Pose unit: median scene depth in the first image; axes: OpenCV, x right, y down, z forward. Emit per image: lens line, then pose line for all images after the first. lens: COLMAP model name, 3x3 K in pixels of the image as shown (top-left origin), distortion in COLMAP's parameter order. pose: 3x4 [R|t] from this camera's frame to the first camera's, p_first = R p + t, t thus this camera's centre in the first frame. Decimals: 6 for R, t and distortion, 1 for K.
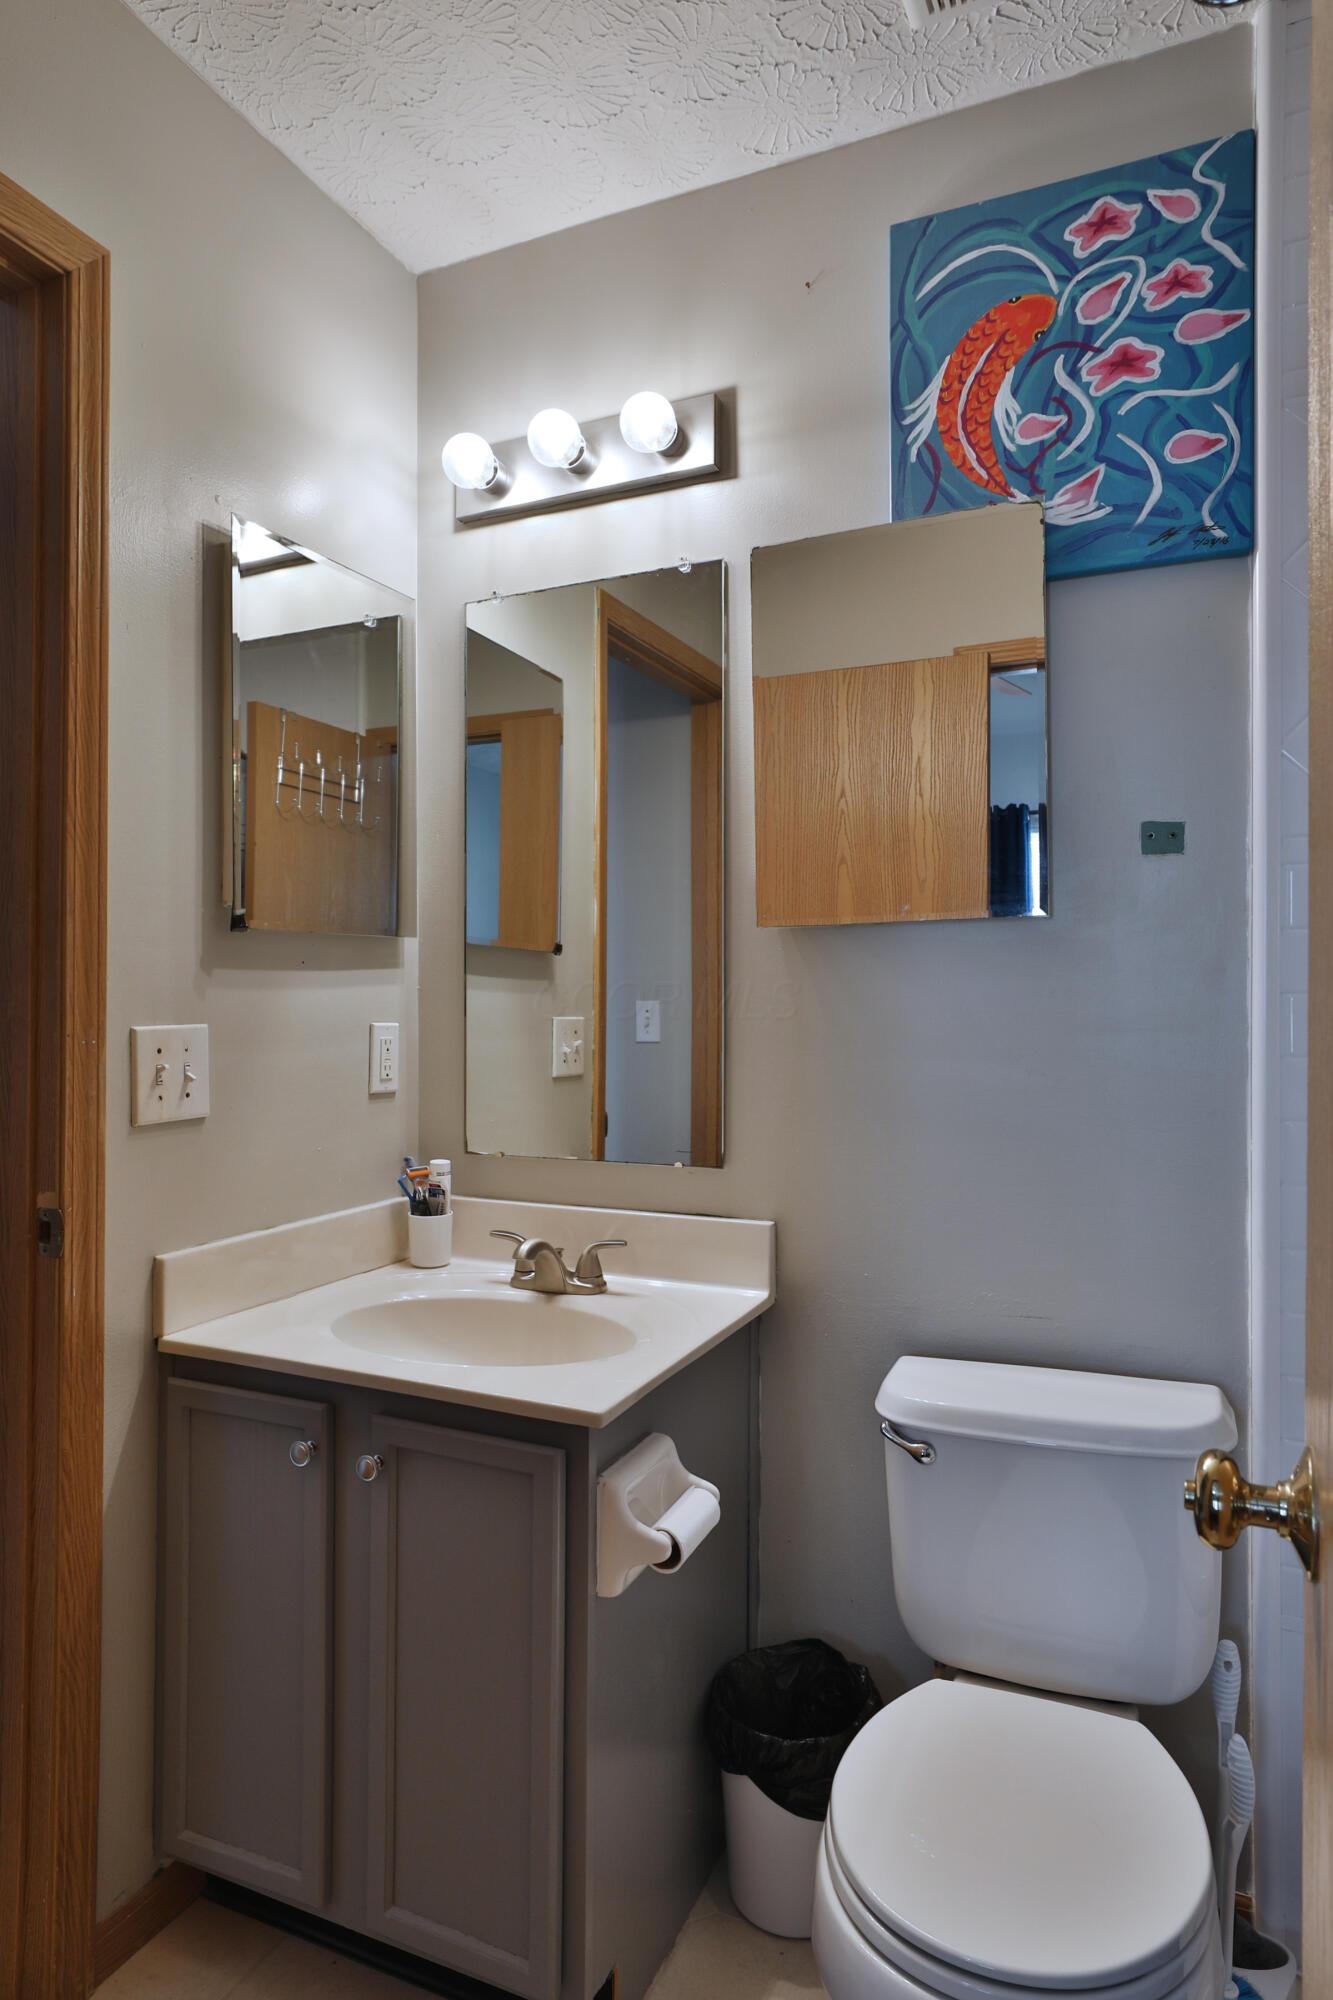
lens RADIAL K [[1161.5, 0, 664.8], [0, 1161.5, 1000.6], [0, 0, 1]] dist [-0.000208, -0.000946]
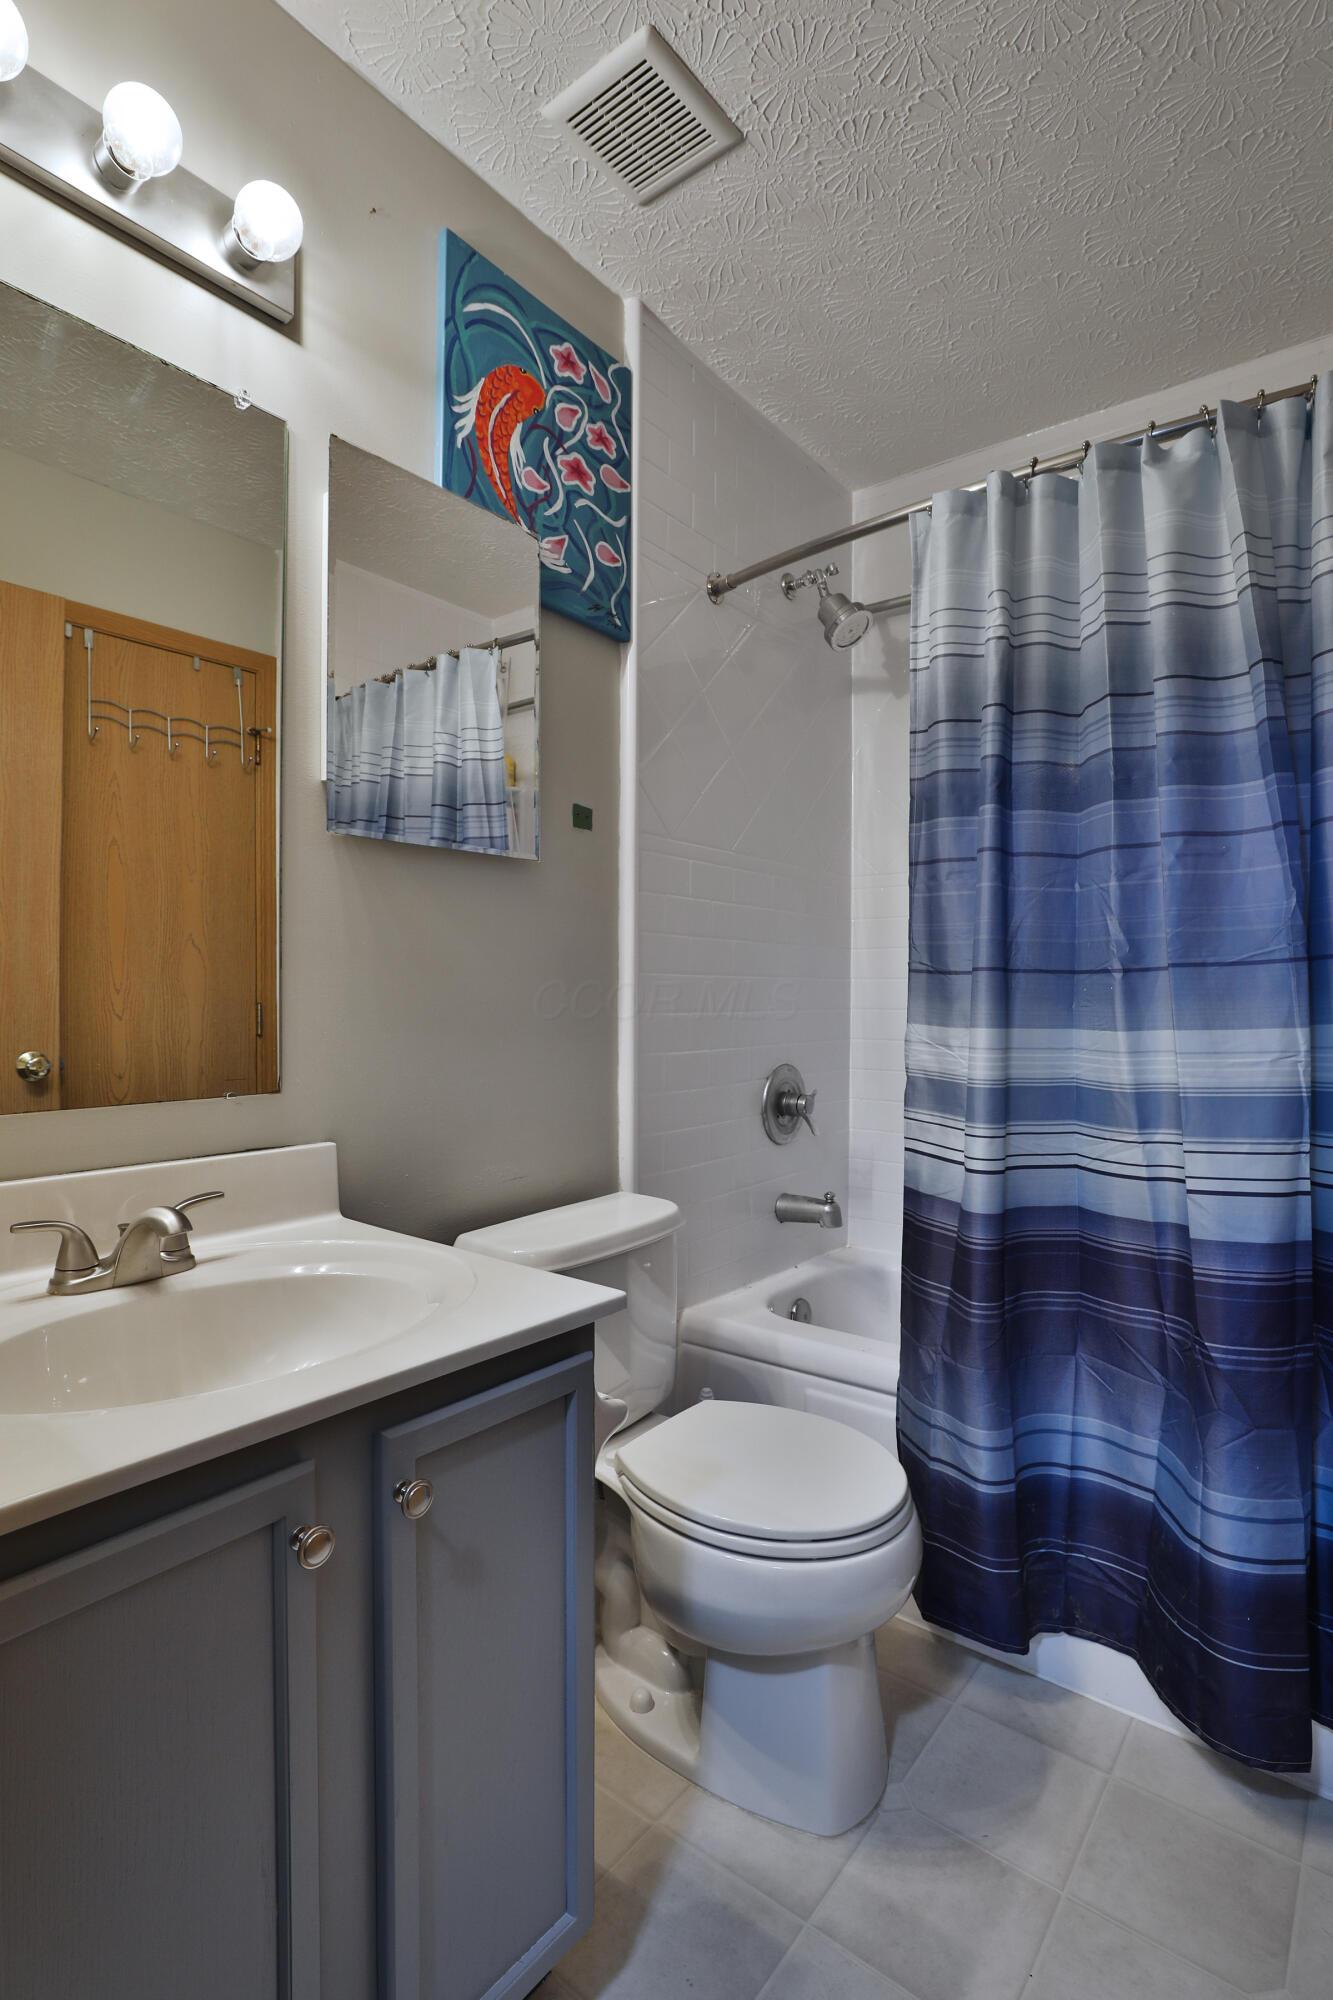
lens RADIAL K [[974.4, 0, 664.6], [0, 974.4, 996.4], [0, 0, 1]] dist [-0.015452, 0.000992]
pose [[0.252256, 0.000560, 0.967660, -0.691917], [-0.000071, 1.000000, -0.000560, 0.080007], [-0.967661, 0.000072, 0.252256, 0.595145]]
